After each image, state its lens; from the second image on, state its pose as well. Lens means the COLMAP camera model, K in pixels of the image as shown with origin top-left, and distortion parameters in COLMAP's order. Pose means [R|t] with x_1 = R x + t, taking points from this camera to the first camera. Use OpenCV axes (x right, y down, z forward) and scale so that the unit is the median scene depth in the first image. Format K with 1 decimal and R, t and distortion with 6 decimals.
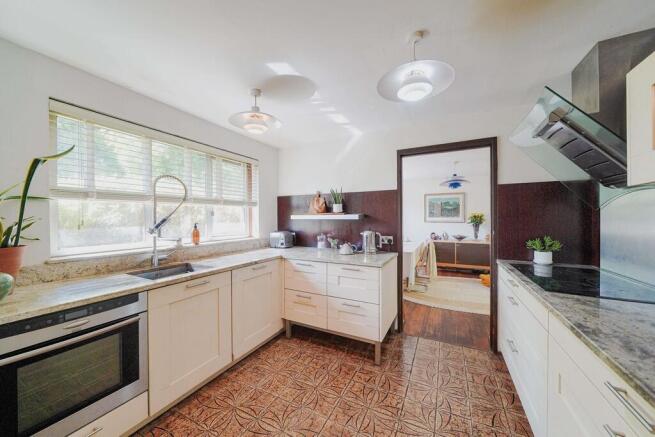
lens RADIAL K [[238.7, 0, 323.4], [0, 238.7, 219.1], [0, 0, 1]] dist [0.001256, -0.000047]
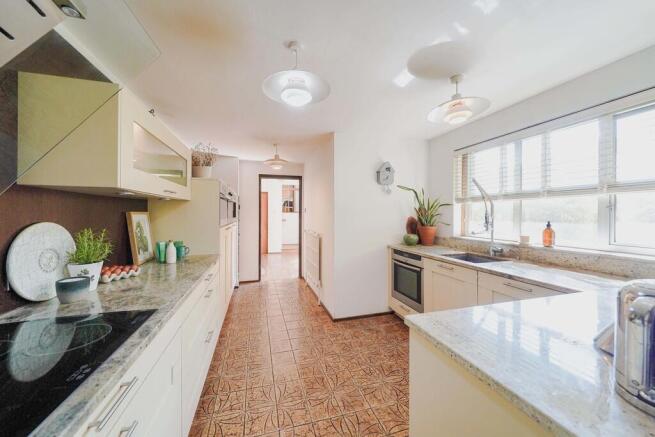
lens RADIAL K [[238.7, 0, 325.1], [0, 238.7, 215.0], [0, 0, 1]] dist [0.001256, -0.000047]
pose [[-0.721392, 0.007336, -0.692488, 0.661643], [0.000603, 0.999950, 0.009965, -0.013888], [0.692527, 0.006771, -0.721361, 1.206933]]
